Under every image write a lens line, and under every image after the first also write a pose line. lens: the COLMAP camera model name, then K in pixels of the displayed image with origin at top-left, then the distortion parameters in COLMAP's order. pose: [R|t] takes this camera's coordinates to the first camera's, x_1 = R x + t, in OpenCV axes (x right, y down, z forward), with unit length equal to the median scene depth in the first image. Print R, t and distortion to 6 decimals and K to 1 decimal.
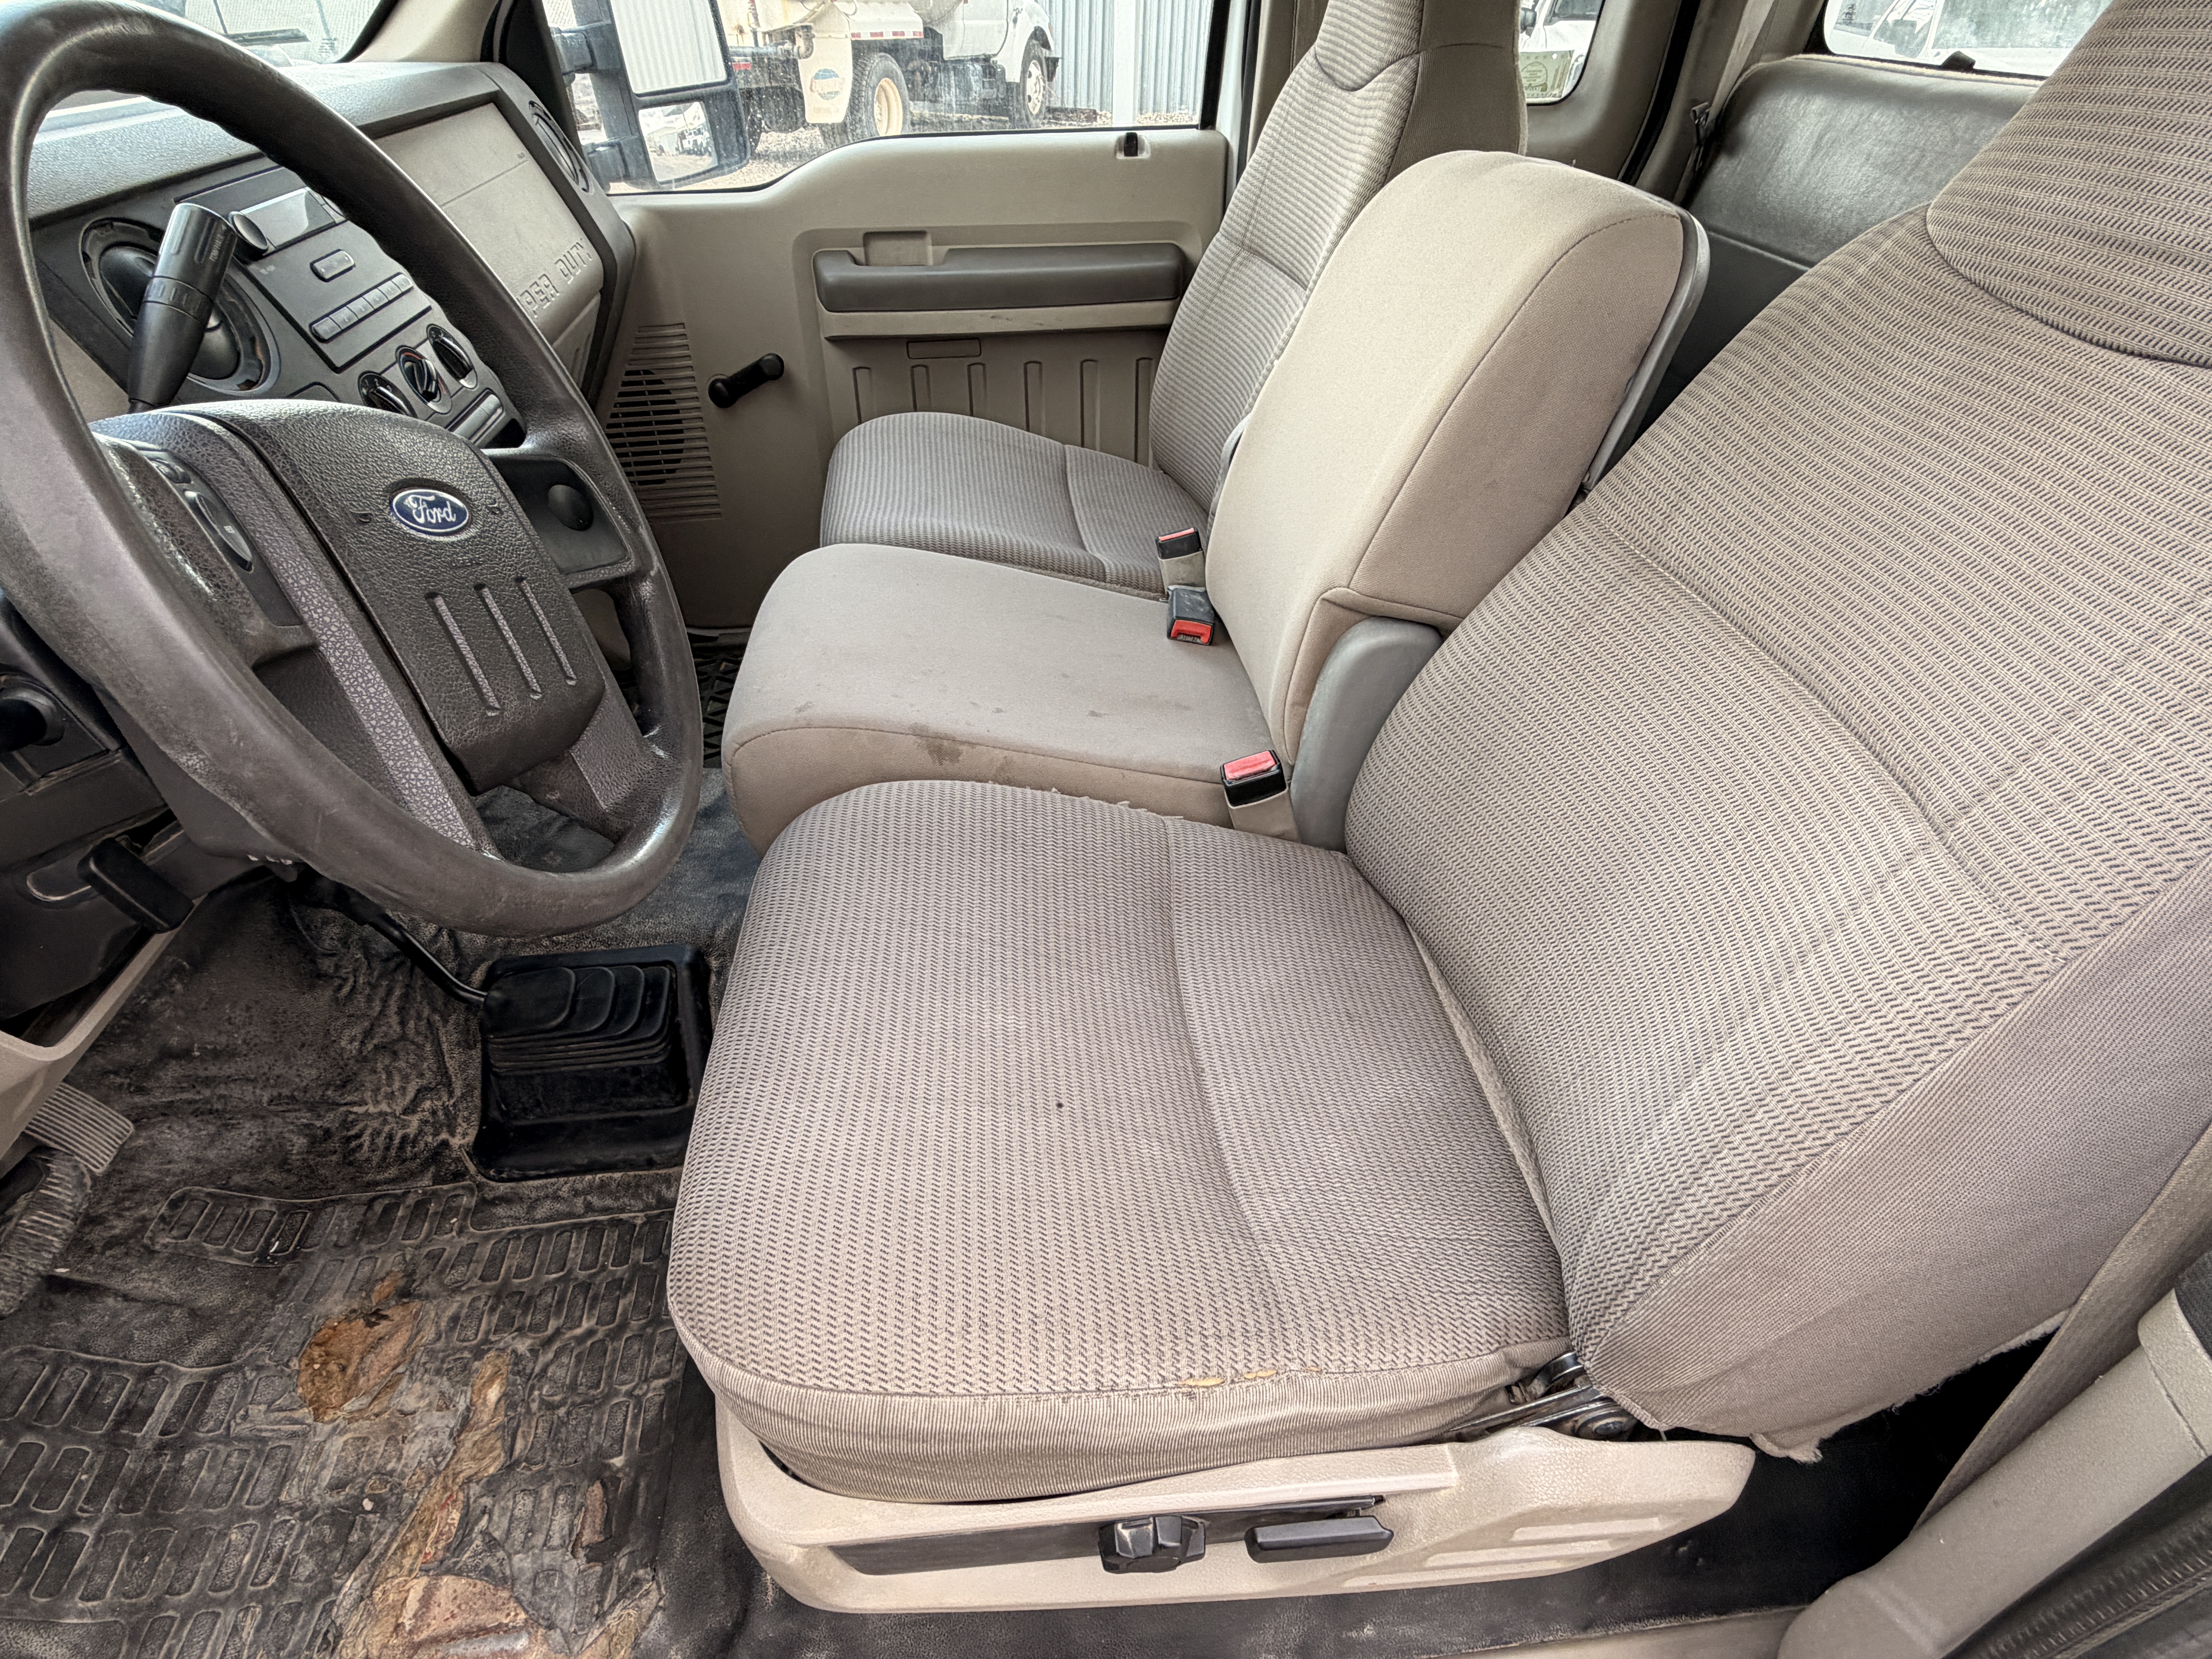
lens RADIAL K [[1138.2, 0, 1110.0], [0, 1138.2, 836.6], [0, 0, 1]] dist [-0.001040, 0.000113]
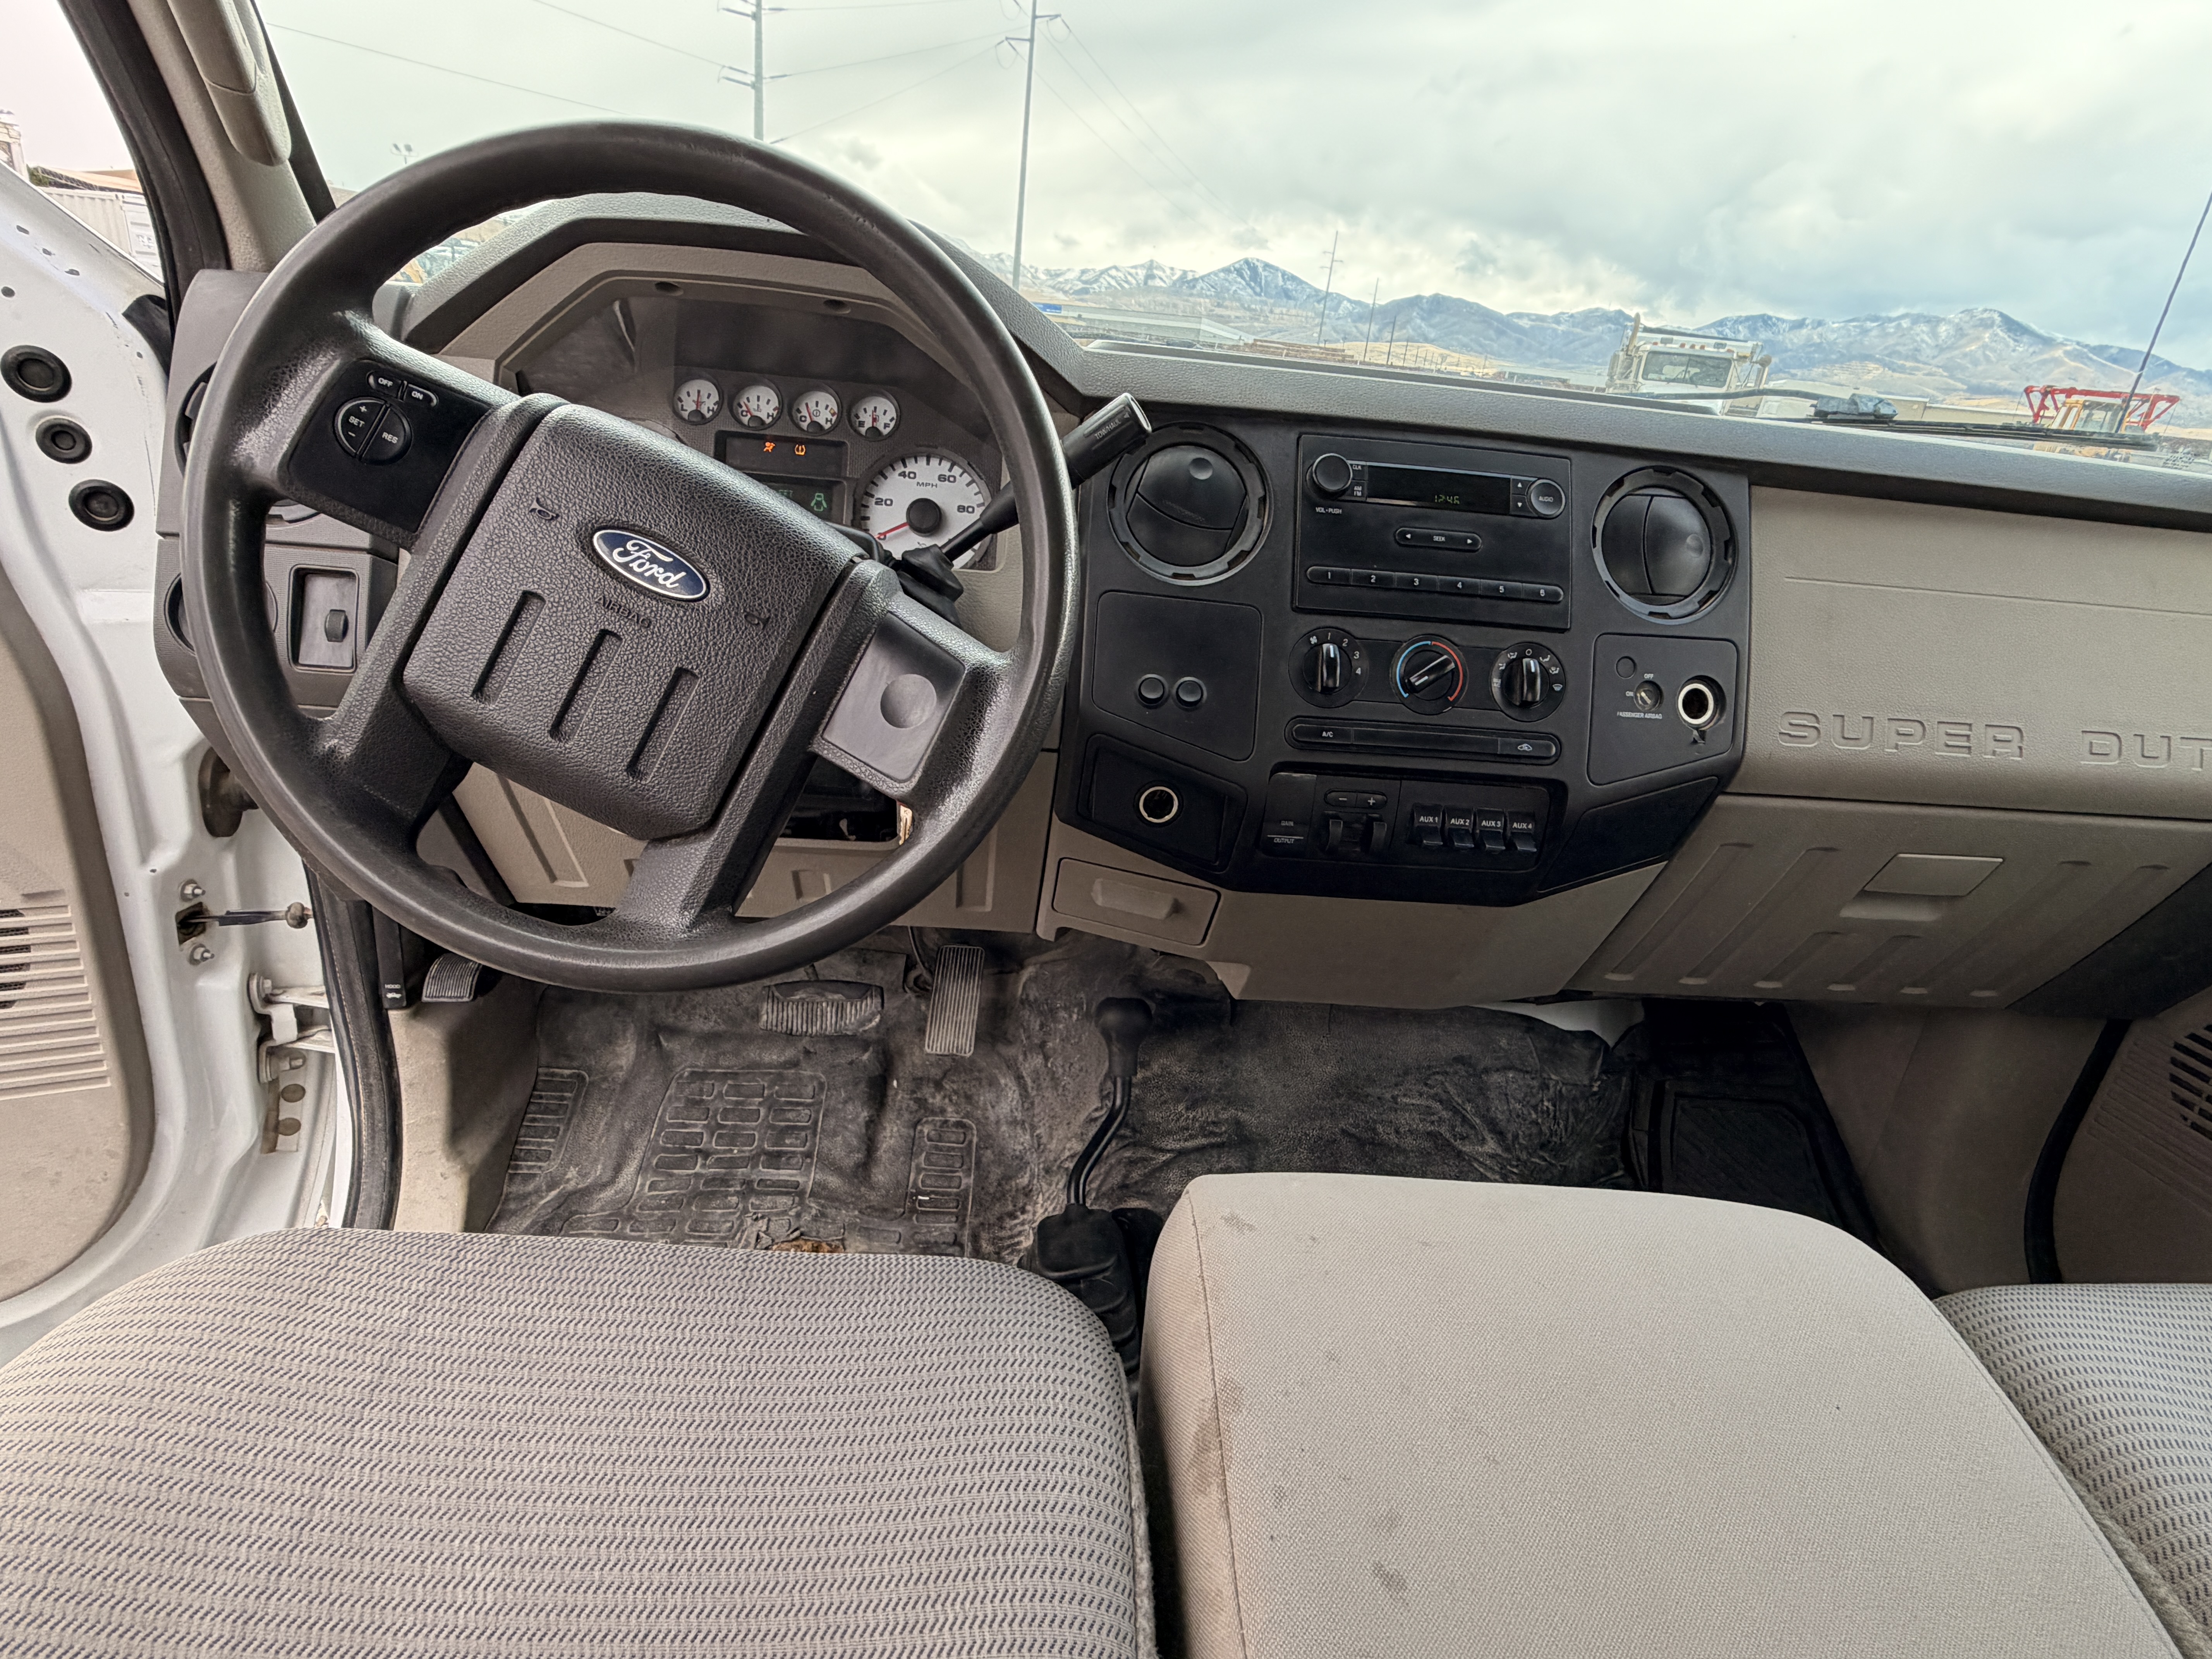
lens RADIAL K [[1154.3, 0, 1081.3], [0, 1154.3, 827.6], [0, 0, 1]] dist [0.000168, -0.000806]
pose [[-0.063787, 0.357572, -0.931705, 0.213162], [-0.677296, 0.670162, 0.303566, -0.344927], [0.732940, 0.650404, 0.199434, 0.599947]]
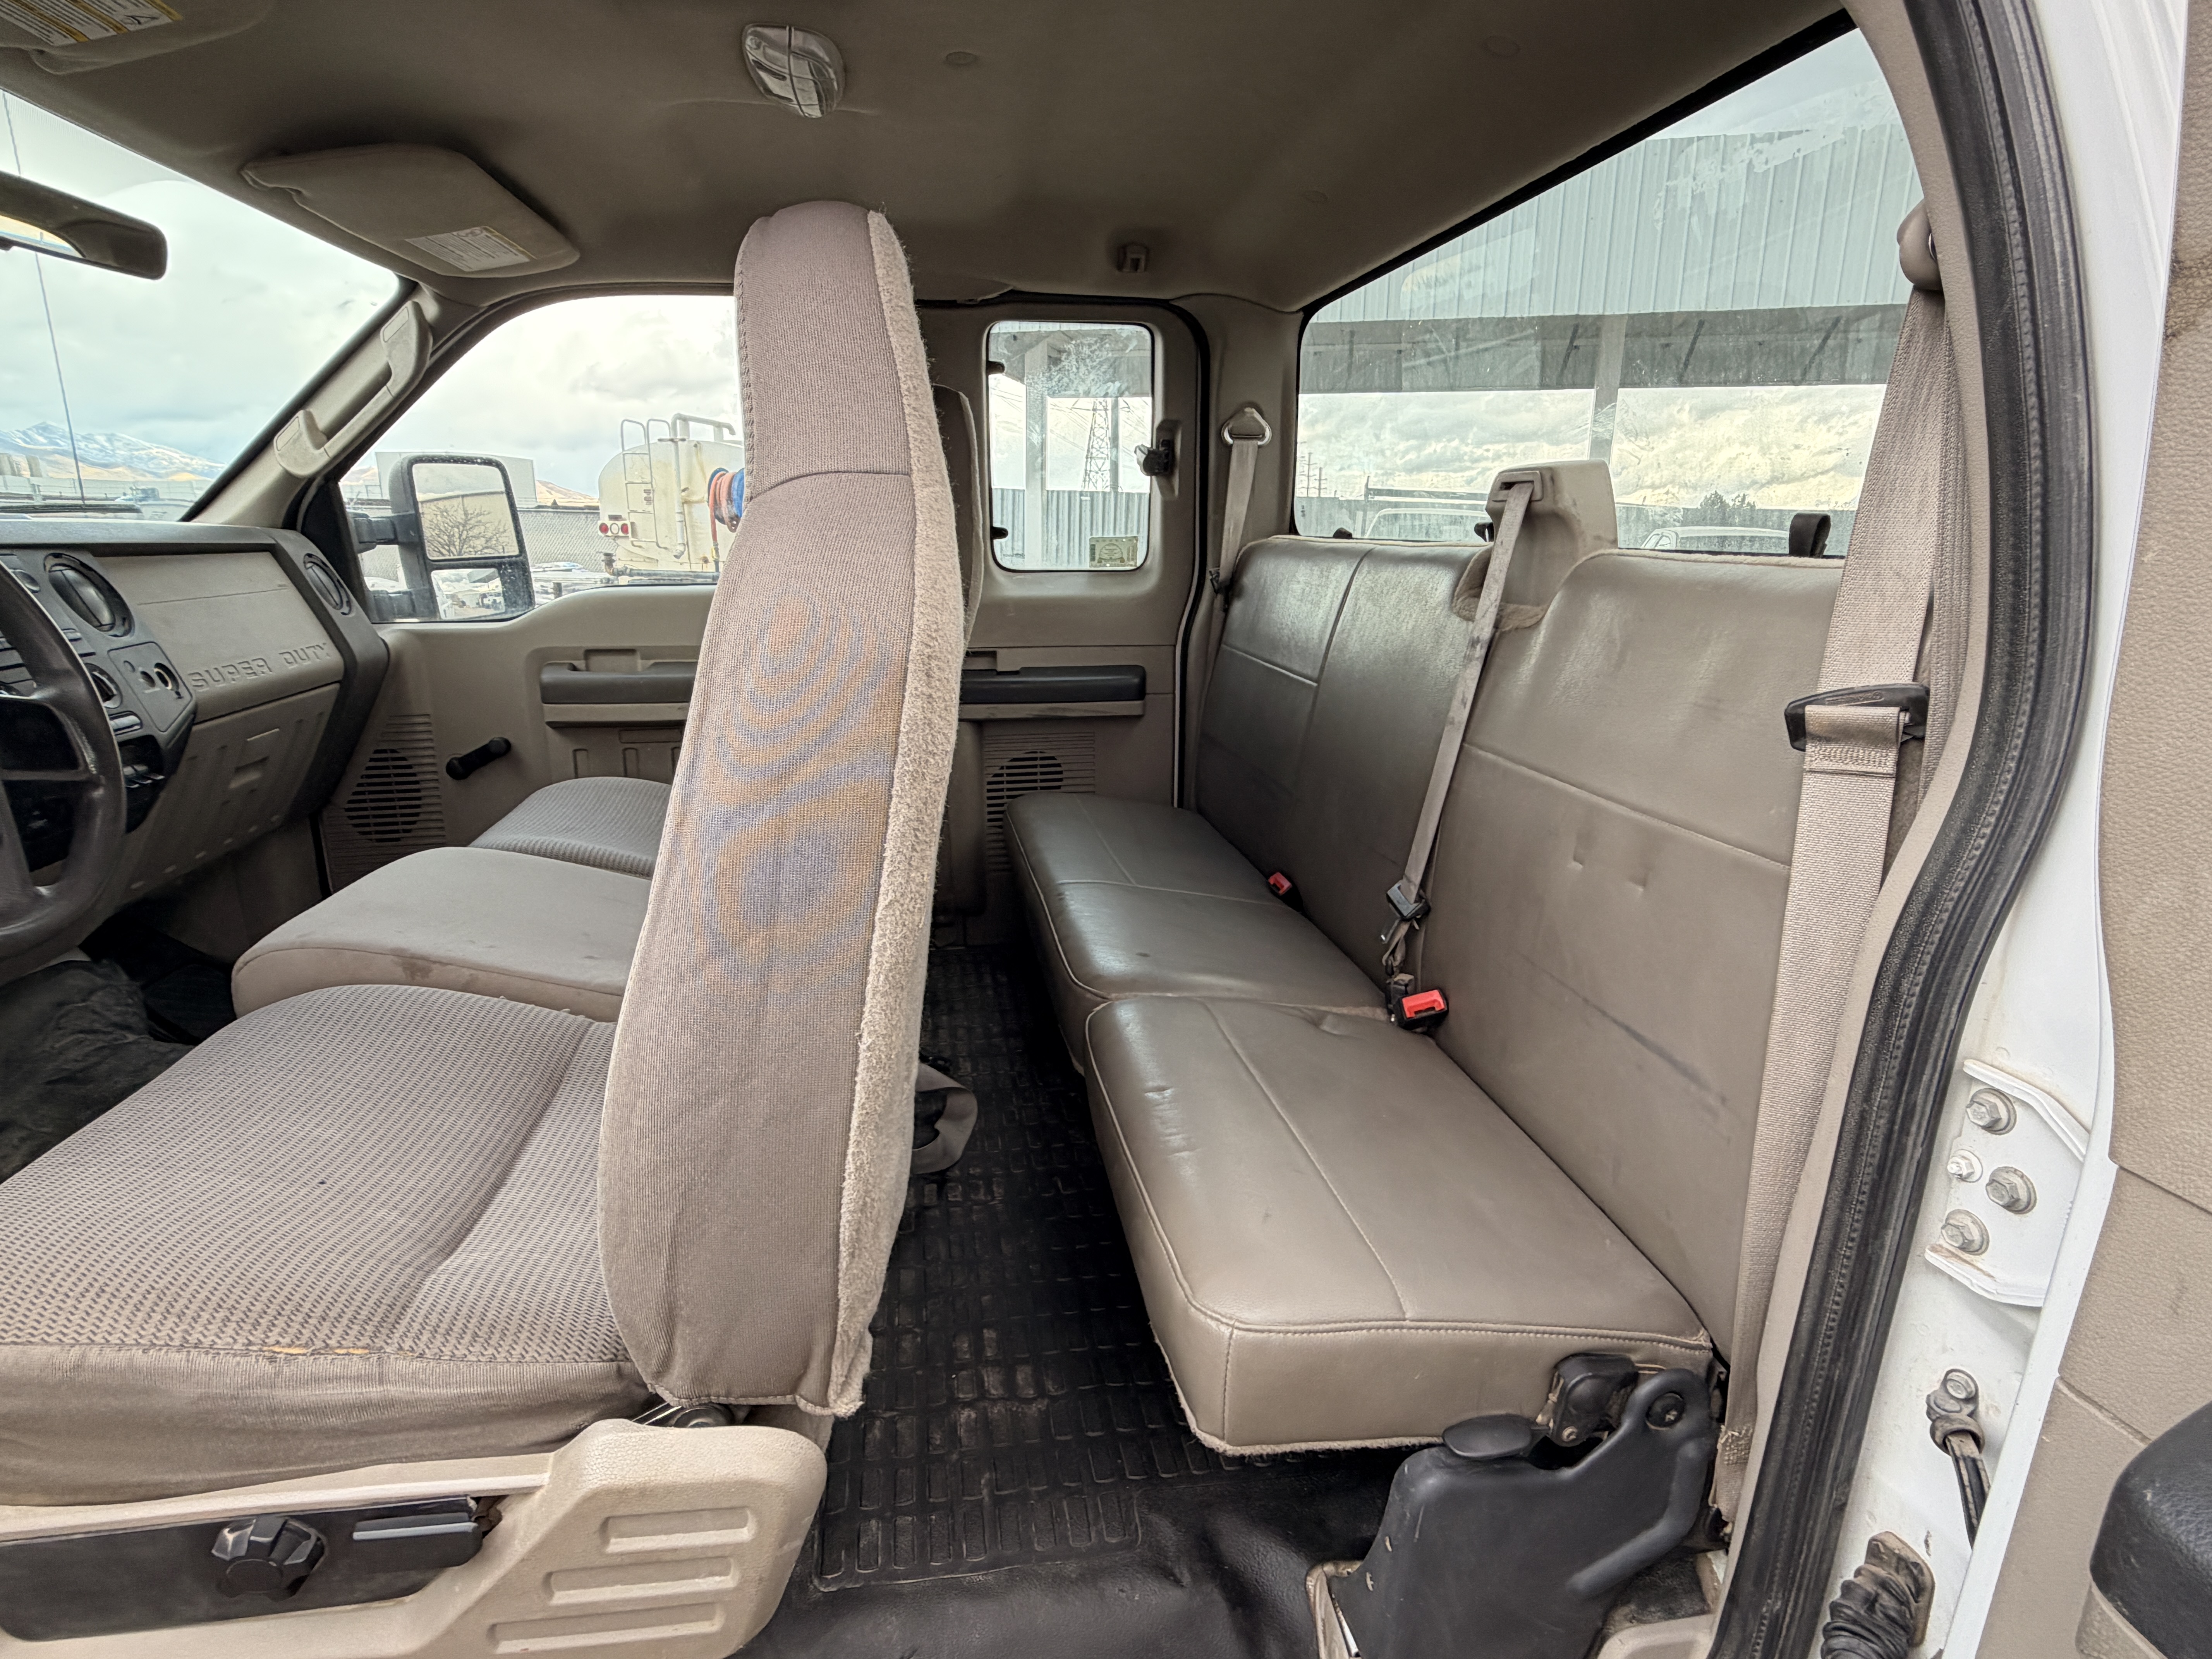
lens RADIAL K [[1136.4, 0, 1105.8], [0, 1136.4, 836.0], [0, 0, 1]] dist [-0.001564, -0.000540]
pose [[0.999032, -0.004583, 0.043756, 0.480451], [0.020751, 0.926075, -0.376767, 0.238910], [-0.038795, 0.377311, 0.925274, -0.188709]]
